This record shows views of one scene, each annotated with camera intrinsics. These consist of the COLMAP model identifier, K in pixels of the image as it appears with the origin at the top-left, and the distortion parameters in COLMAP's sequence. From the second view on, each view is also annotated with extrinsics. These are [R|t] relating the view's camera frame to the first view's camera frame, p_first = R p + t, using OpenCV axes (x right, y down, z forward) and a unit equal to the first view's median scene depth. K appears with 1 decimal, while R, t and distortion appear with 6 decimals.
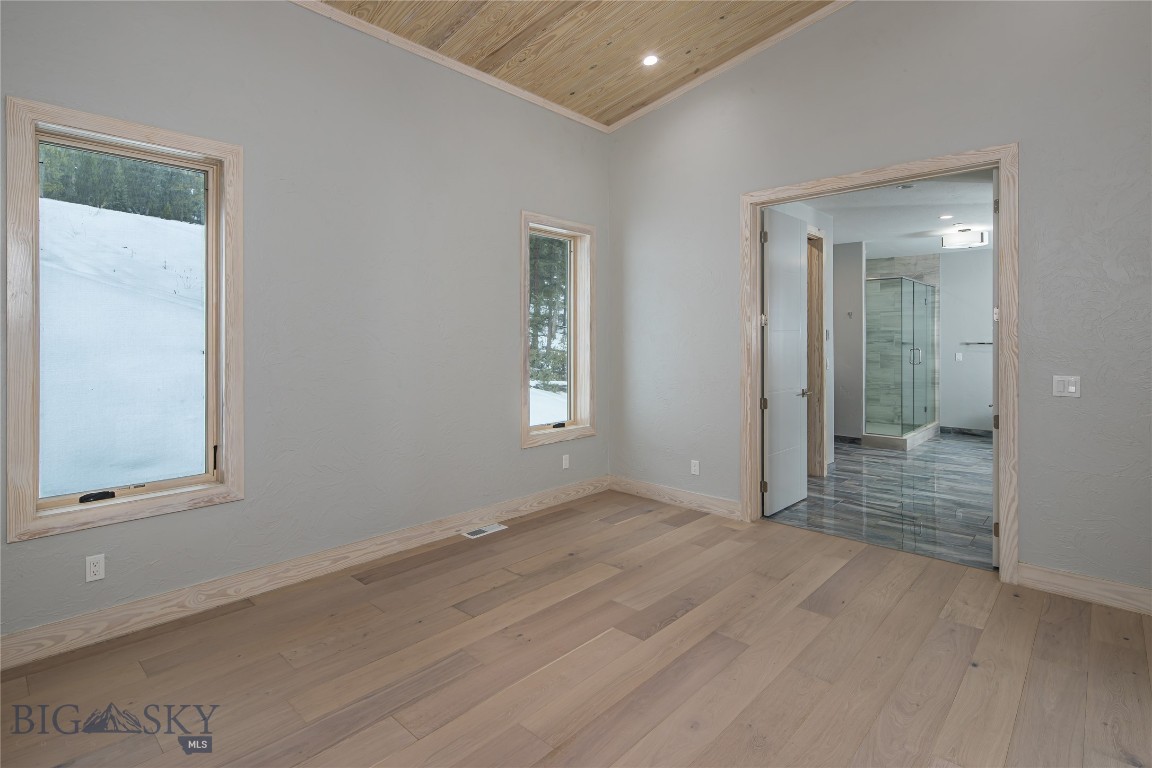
lens RADIAL K [[560.9, 0, 558.0], [0, 560.9, 340.5], [0, 0, 1]] dist [-0.002599, -0.000437]
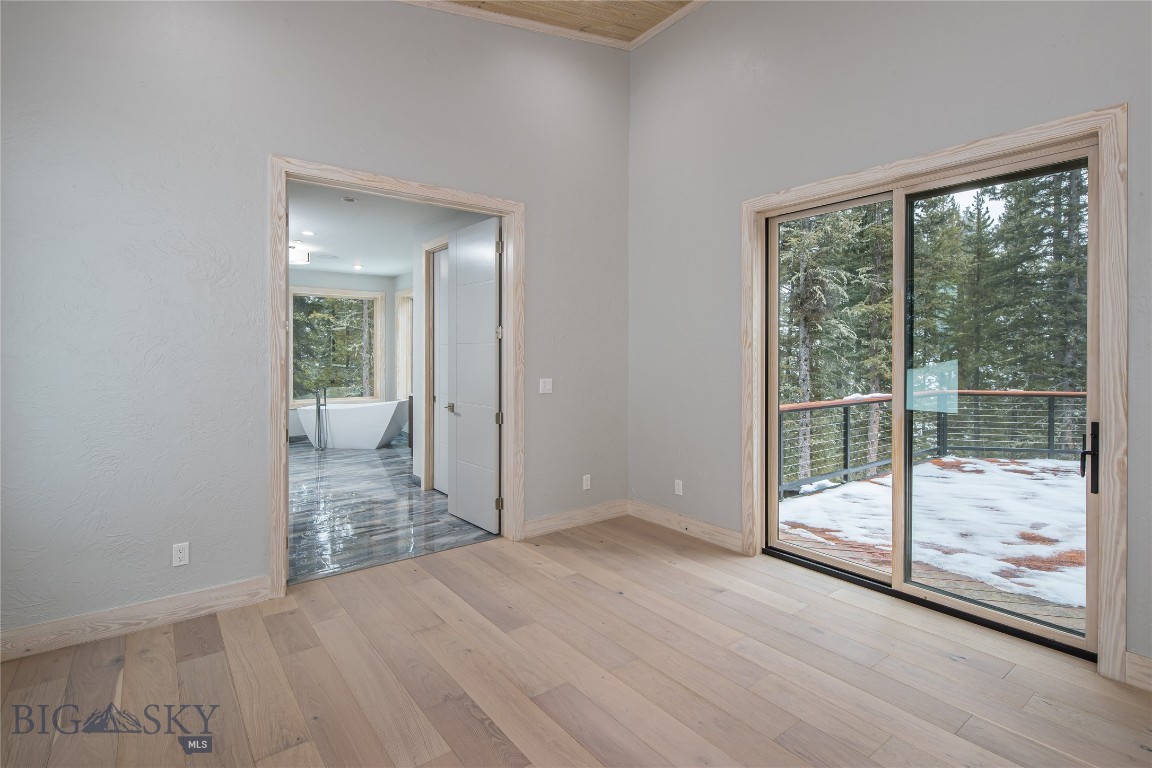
lens RADIAL K [[560.9, 0, 575.1], [0, 560.9, 353.0], [0, 0, 1]] dist [-0.002599, -0.000437]
pose [[0.145235, -0.002920, 0.989393, -0.195106], [-0.002522, 0.999991, 0.003322, -0.002667], [-0.989394, -0.002977, 0.145226, 0.287403]]
